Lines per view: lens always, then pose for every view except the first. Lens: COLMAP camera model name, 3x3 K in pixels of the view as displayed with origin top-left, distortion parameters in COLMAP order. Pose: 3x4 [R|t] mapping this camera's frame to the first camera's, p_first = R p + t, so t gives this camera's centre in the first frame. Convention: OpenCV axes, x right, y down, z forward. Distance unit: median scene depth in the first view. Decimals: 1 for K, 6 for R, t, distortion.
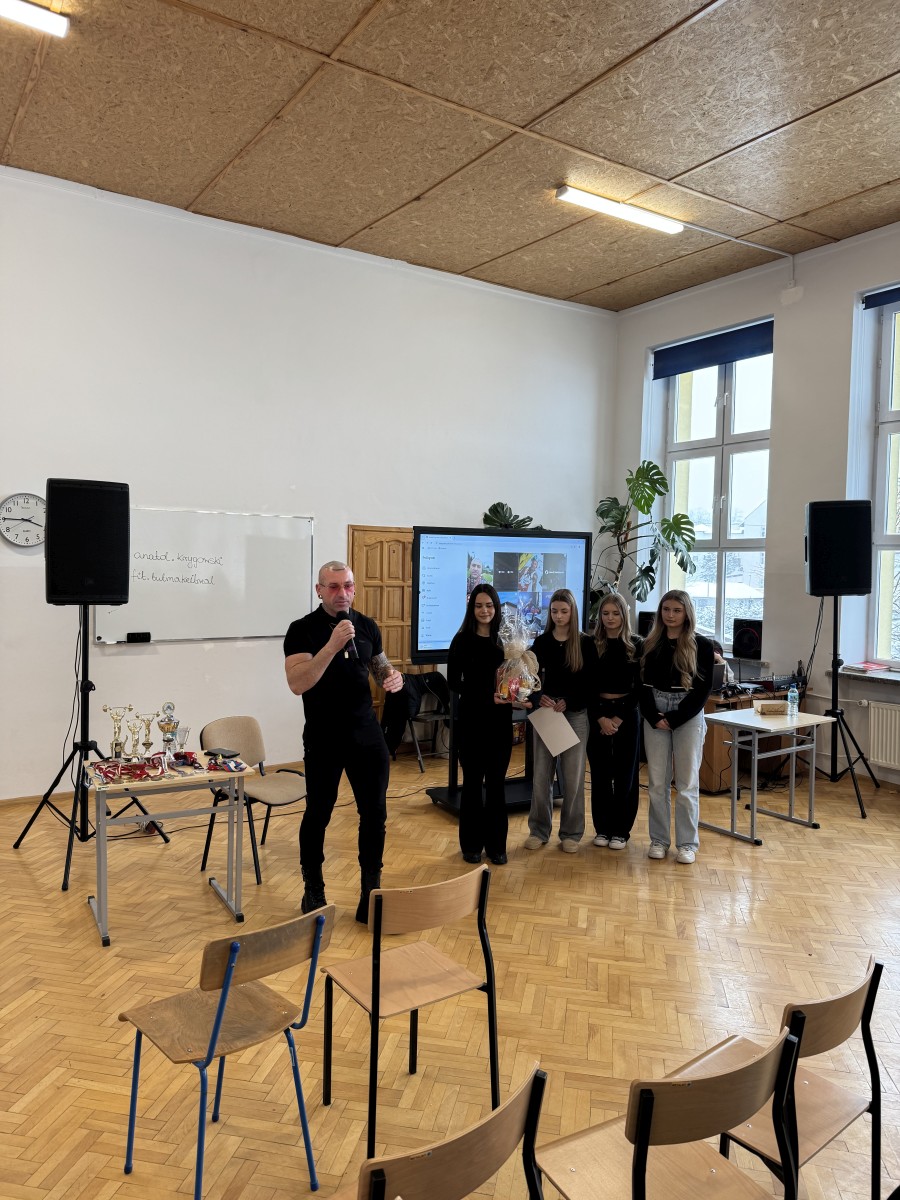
lens RADIAL K [[851.9, 0, 446.9], [0, 851.9, 611.8], [0, 0, 1]] dist [0.044484, -0.035579]
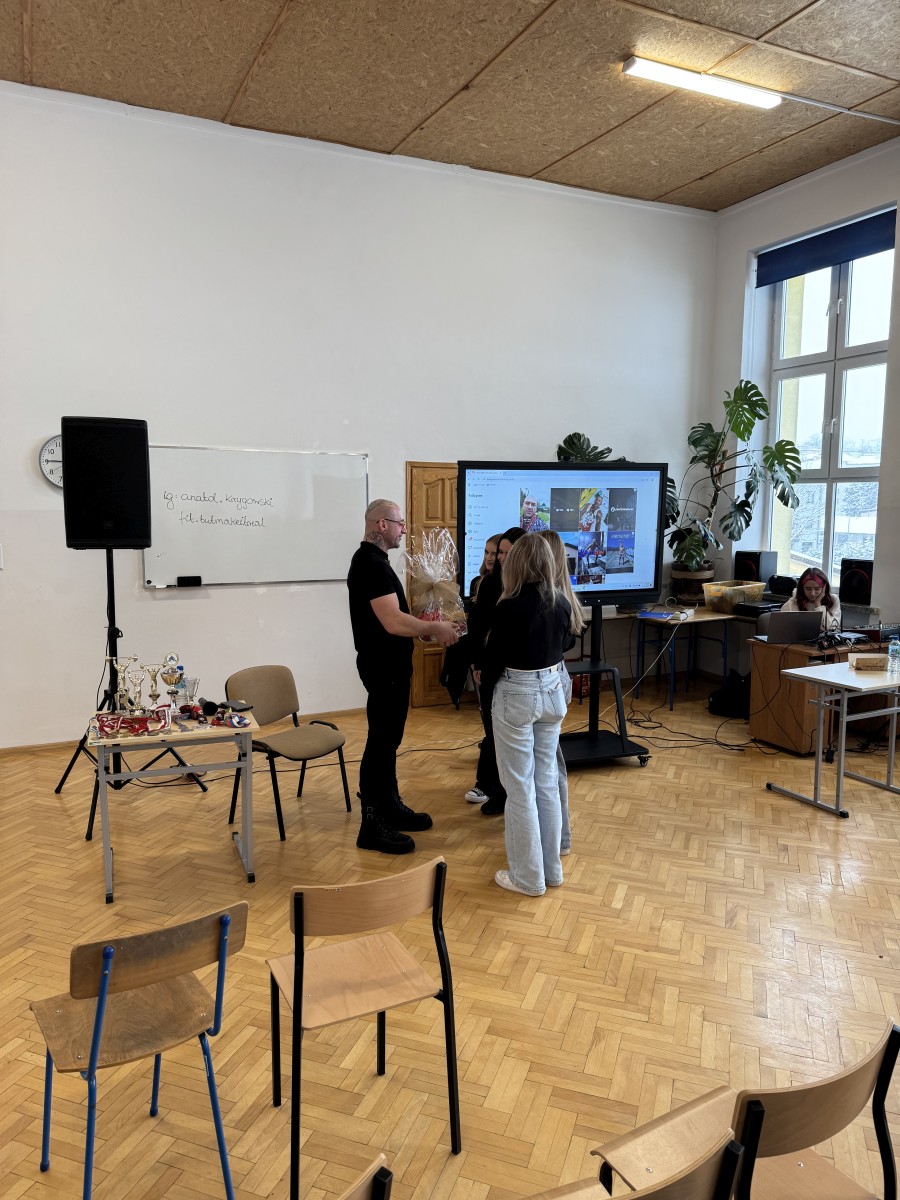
lens RADIAL K [[851.9, 0, 446.9], [0, 851.9, 611.8], [0, 0, 1]] dist [0.044484, -0.035579]
pose [[0.990074, 0.004923, -0.140460, 0.082126], [0.005138, 0.997450, 0.071178, -0.003881], [0.140452, -0.071193, 0.987525, 0.086472]]
